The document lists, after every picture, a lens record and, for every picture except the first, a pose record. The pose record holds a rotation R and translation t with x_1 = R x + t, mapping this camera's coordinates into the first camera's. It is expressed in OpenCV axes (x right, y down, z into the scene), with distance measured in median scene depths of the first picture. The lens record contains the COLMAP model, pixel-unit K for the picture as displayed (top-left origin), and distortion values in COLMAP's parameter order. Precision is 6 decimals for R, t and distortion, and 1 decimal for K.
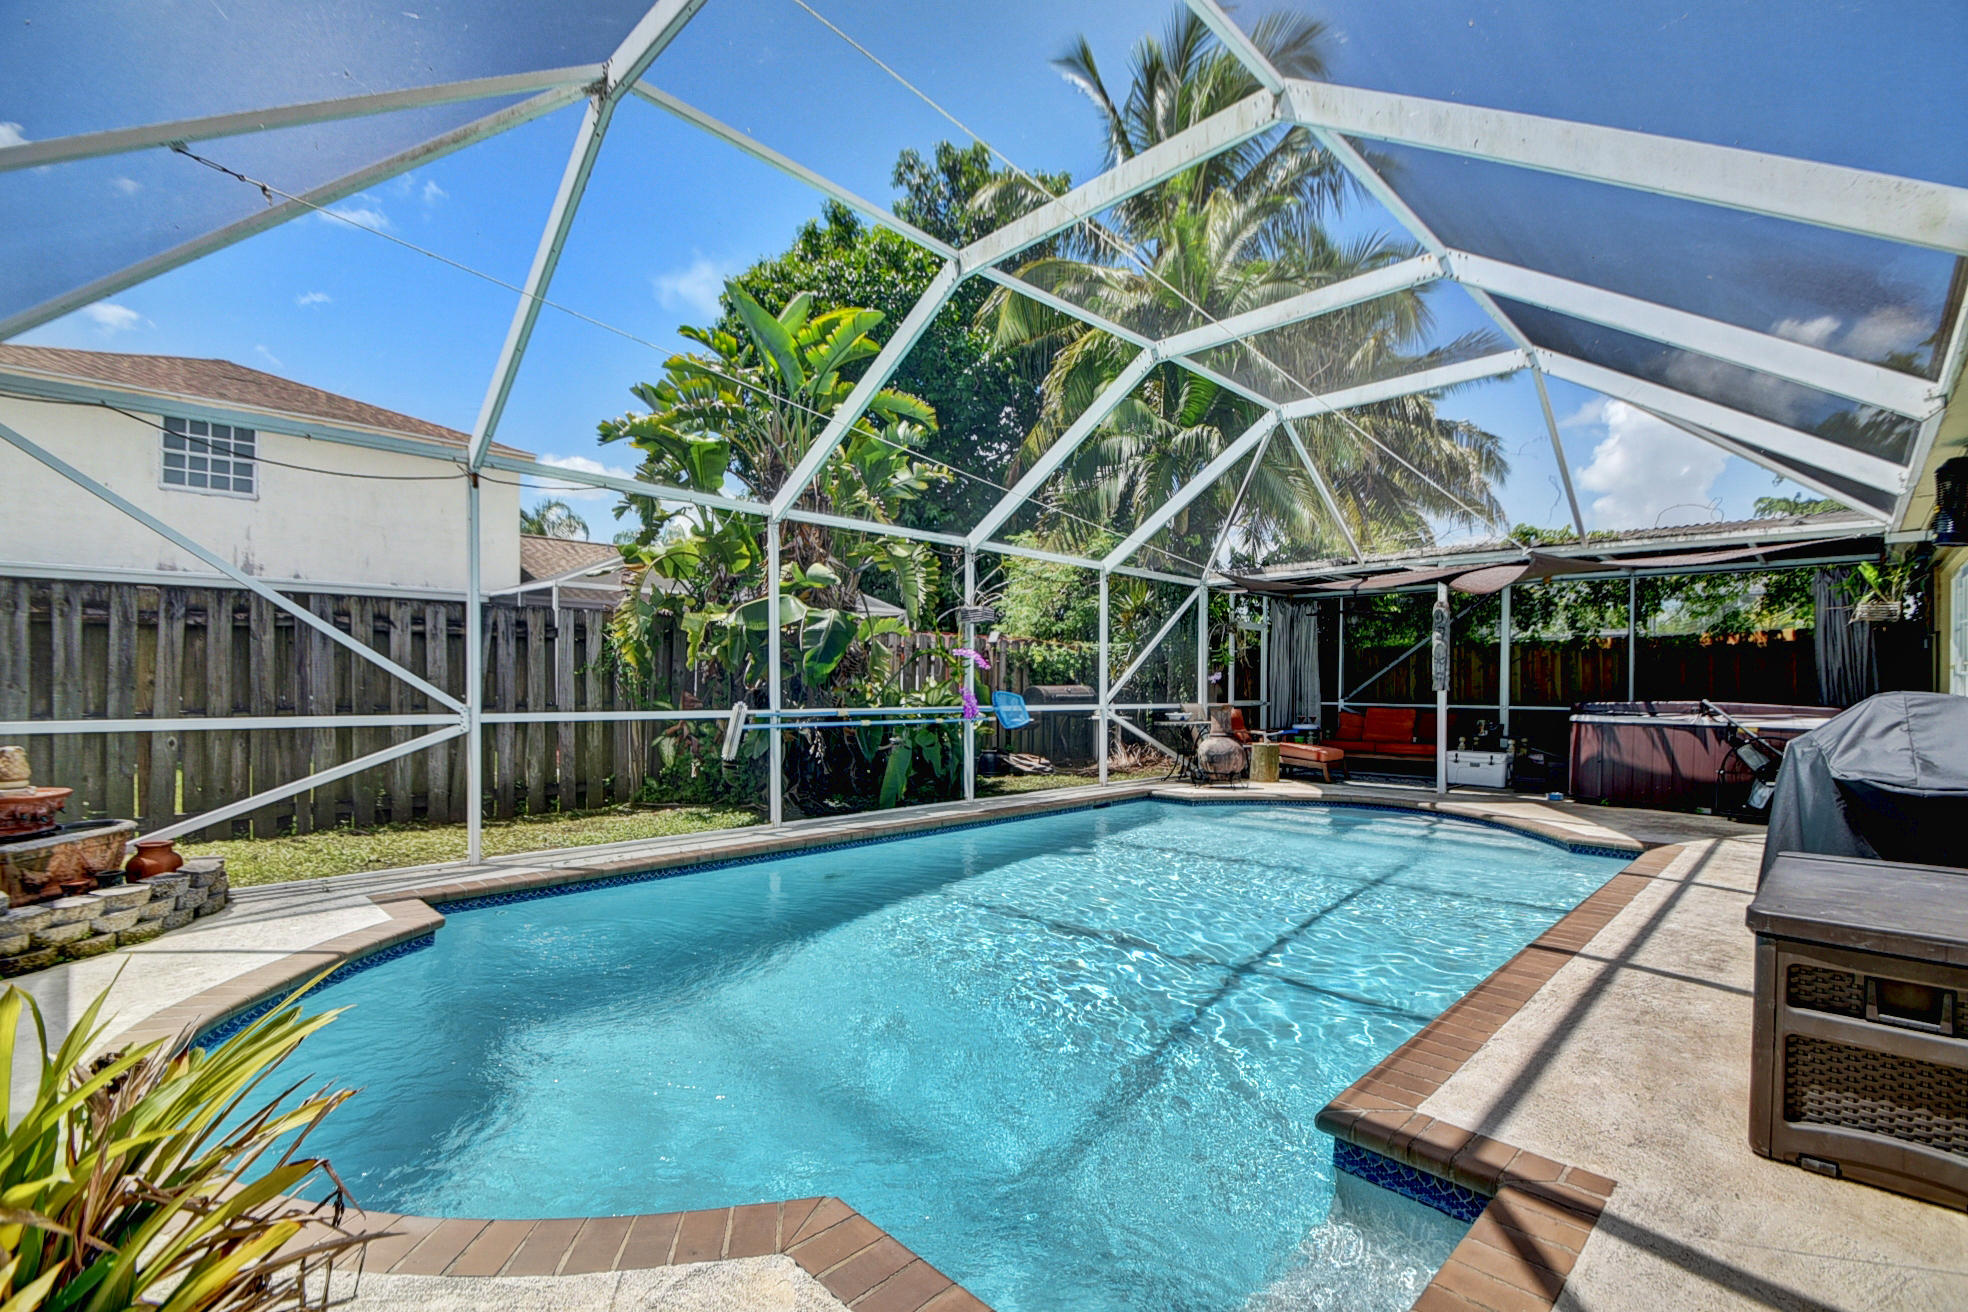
lens RADIAL K [[864.1, 0, 991.0], [0, 864.1, 676.8], [0, 0, 1]] dist [0.003752, -0.011349]
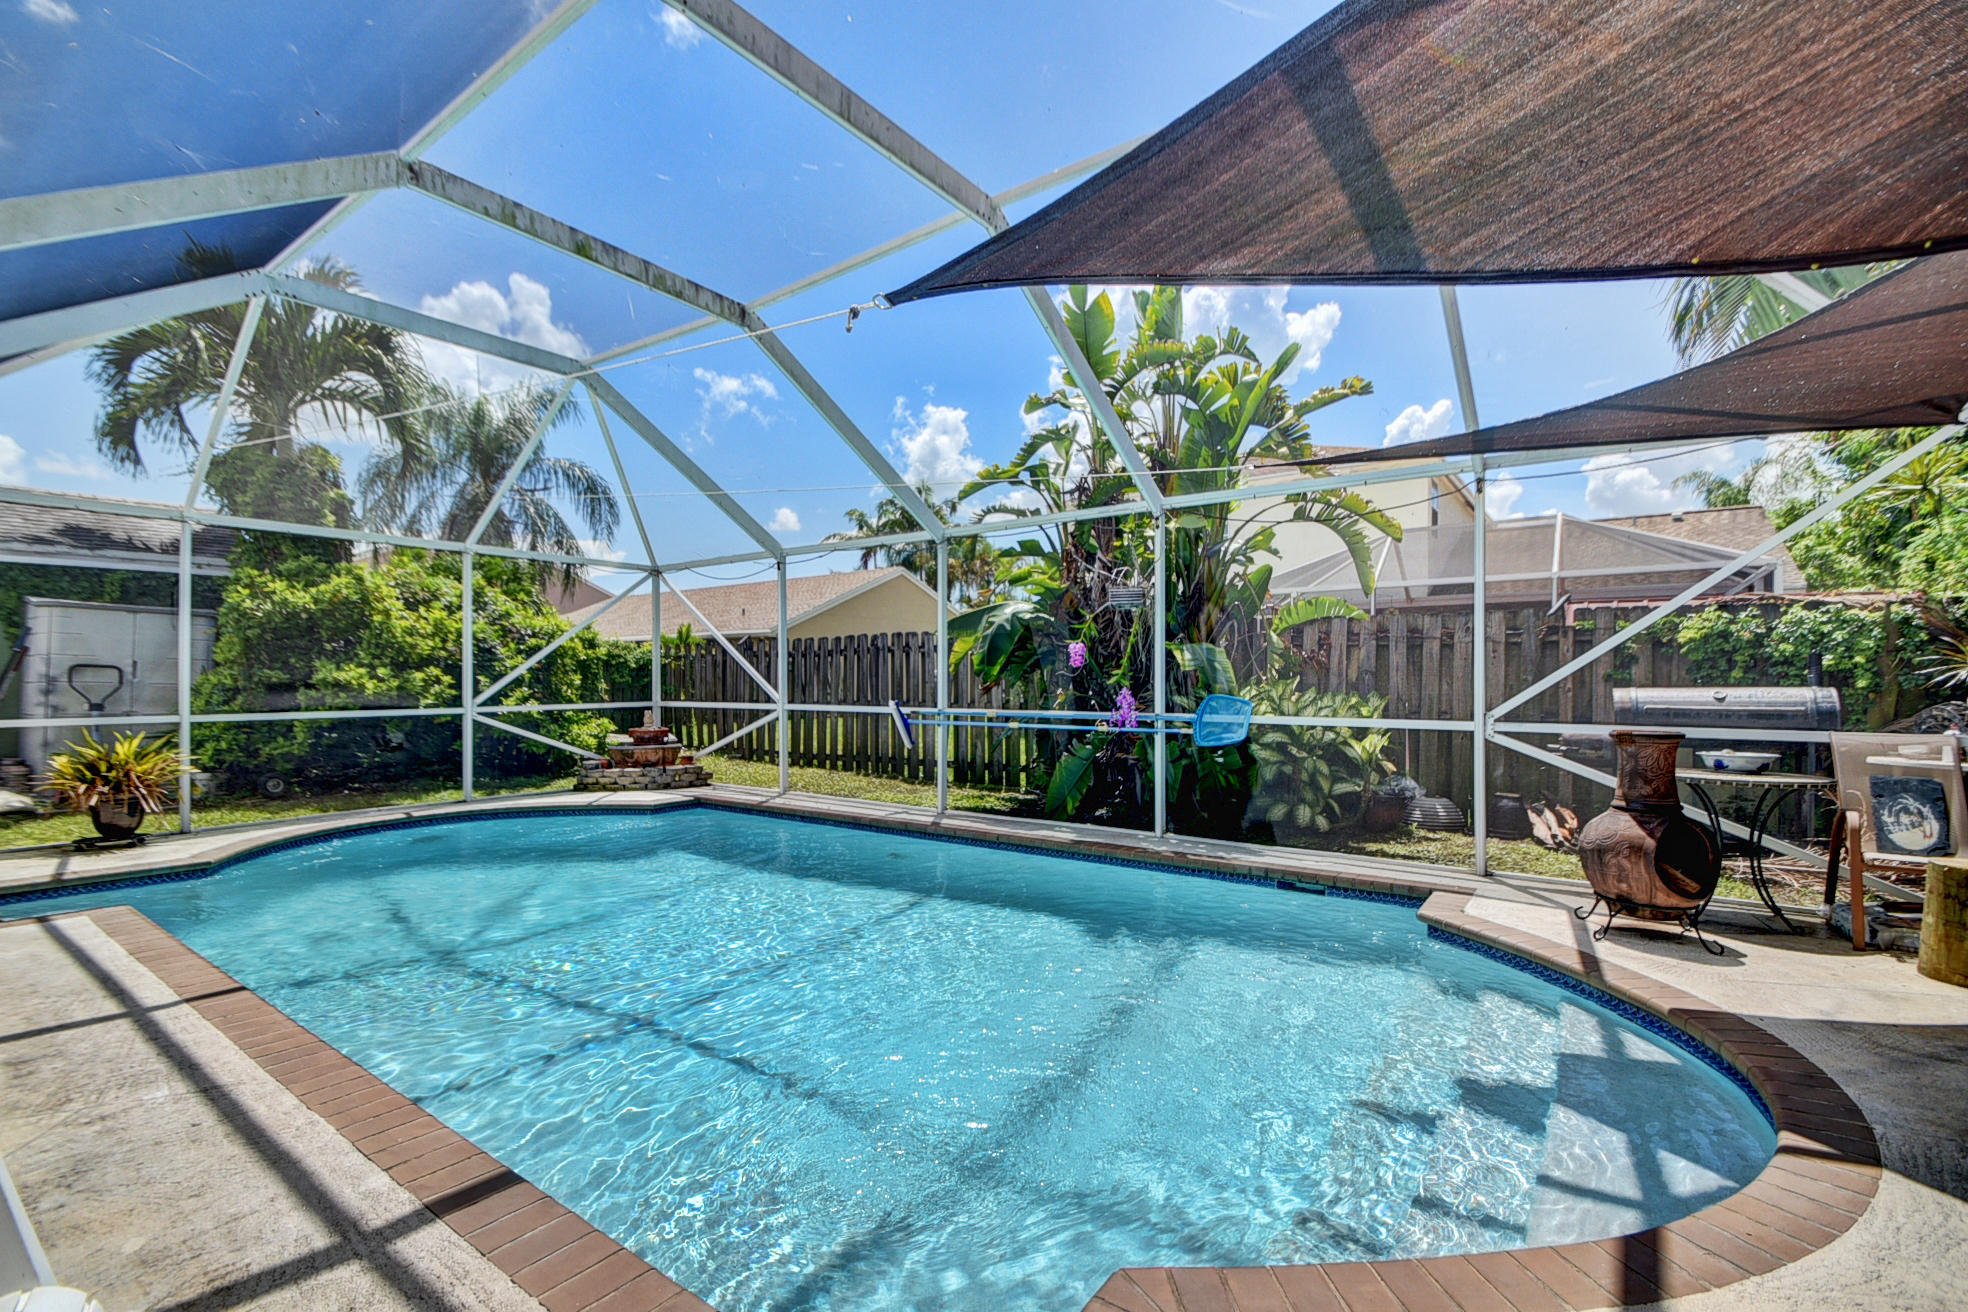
lens RADIAL K [[864.1, 0, 997.6], [0, 864.1, 676.7], [0, 0, 1]] dist [0.003752, -0.011349]
pose [[0.160430, -0.005643, -0.987031, 1.299800], [-0.002167, 0.999979, -0.006069, 0.005970], [0.987045, 0.003113, 0.160414, 1.306345]]
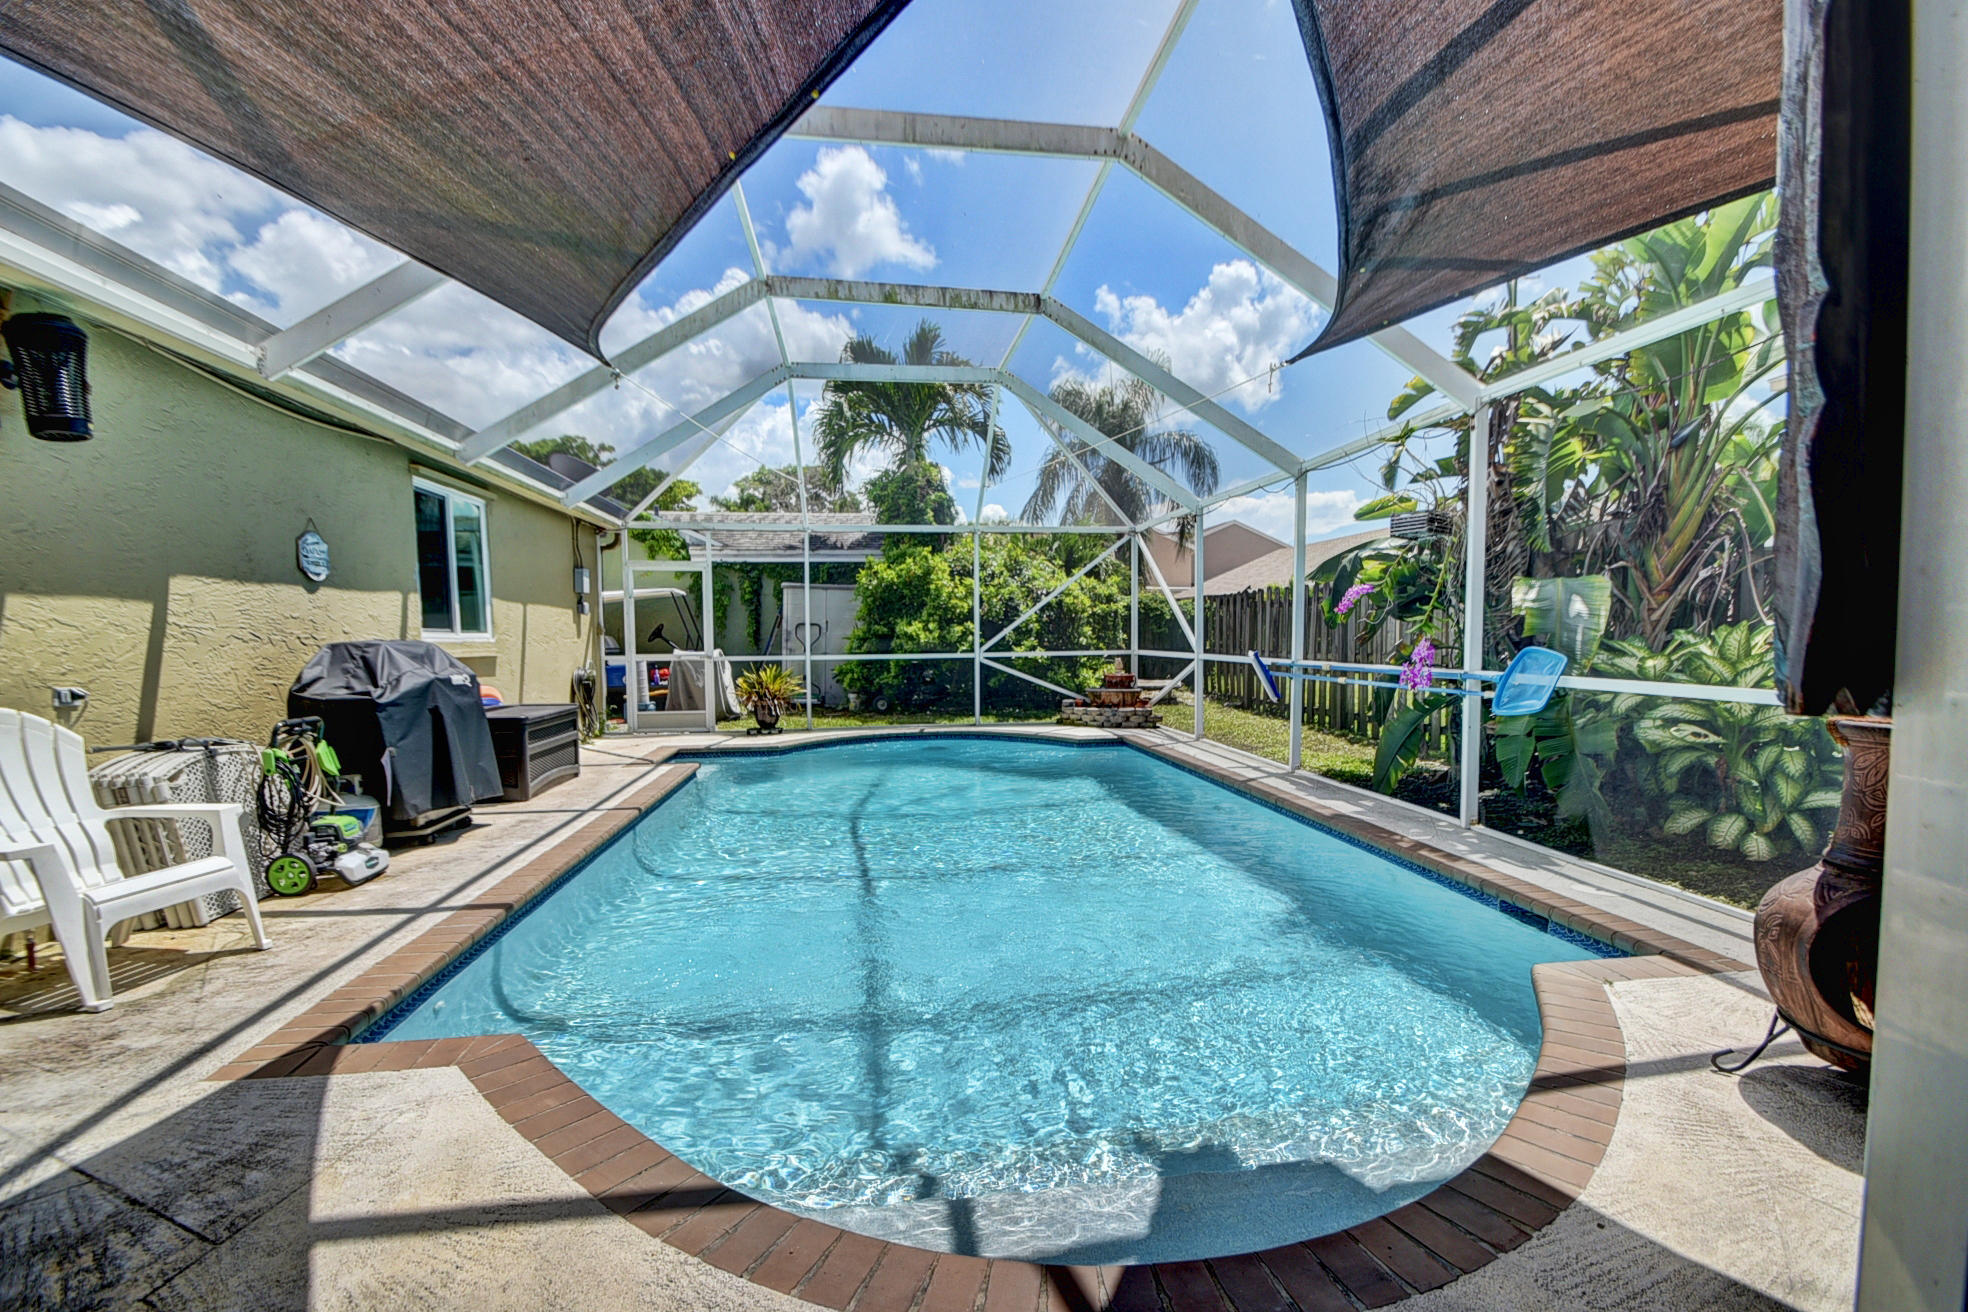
lens RADIAL K [[864.1, 0, 995.4], [0, 864.1, 673.4], [0, 0, 1]] dist [0.003752, -0.011349]
pose [[-0.594257, 0.039758, -0.803292, 1.155904], [0.002723, 0.998871, 0.047424, 0.005999], [0.804270, 0.025995, -0.593695, 2.174682]]
